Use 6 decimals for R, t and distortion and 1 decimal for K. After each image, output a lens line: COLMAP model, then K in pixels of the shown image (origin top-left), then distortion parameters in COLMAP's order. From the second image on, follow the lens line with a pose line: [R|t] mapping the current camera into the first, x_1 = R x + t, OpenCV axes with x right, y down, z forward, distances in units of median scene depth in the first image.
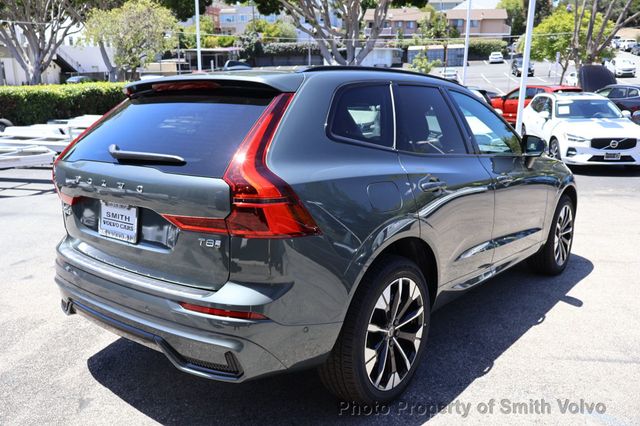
lens RADIAL K [[538.2, 0, 320.0], [0, 538.2, 213.0], [0, 0, 1]] dist [-0.004028, 0.002392]
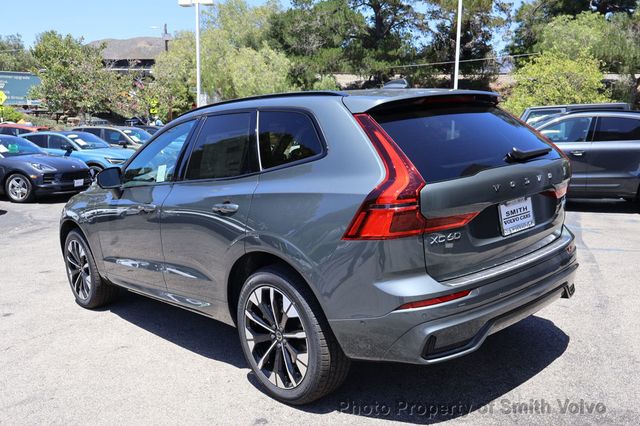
lens RADIAL K [[567.7, 0, 320.0], [0, 567.7, 213.0], [0, 0, 1]] dist [0.031684, -0.001413]
pose [[0.167583, -0.165140, 0.971928, -0.096105], [0.251443, 0.960425, 0.119831, -0.014138], [-0.953254, 0.224303, 0.202474, 0.069179]]
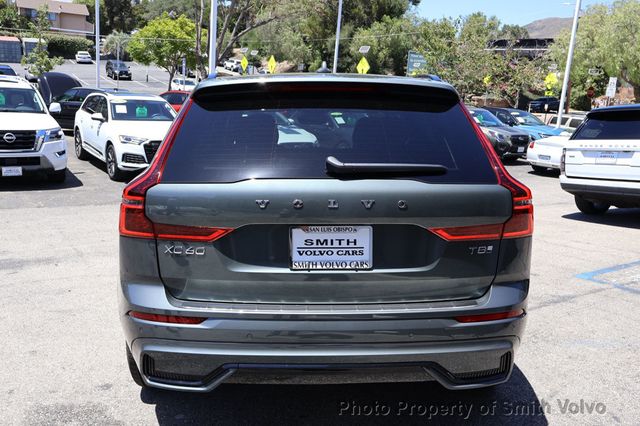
lens RADIAL K [[567.7, 0, 320.0], [0, 567.7, 213.0], [0, 0, 1]] dist [0.031684, -0.001413]
pose [[0.753688, -0.103676, 0.649003, -0.057817], [0.115327, 0.993020, 0.024702, -0.003782], [-0.647034, 0.056230, 0.760385, 0.020202]]
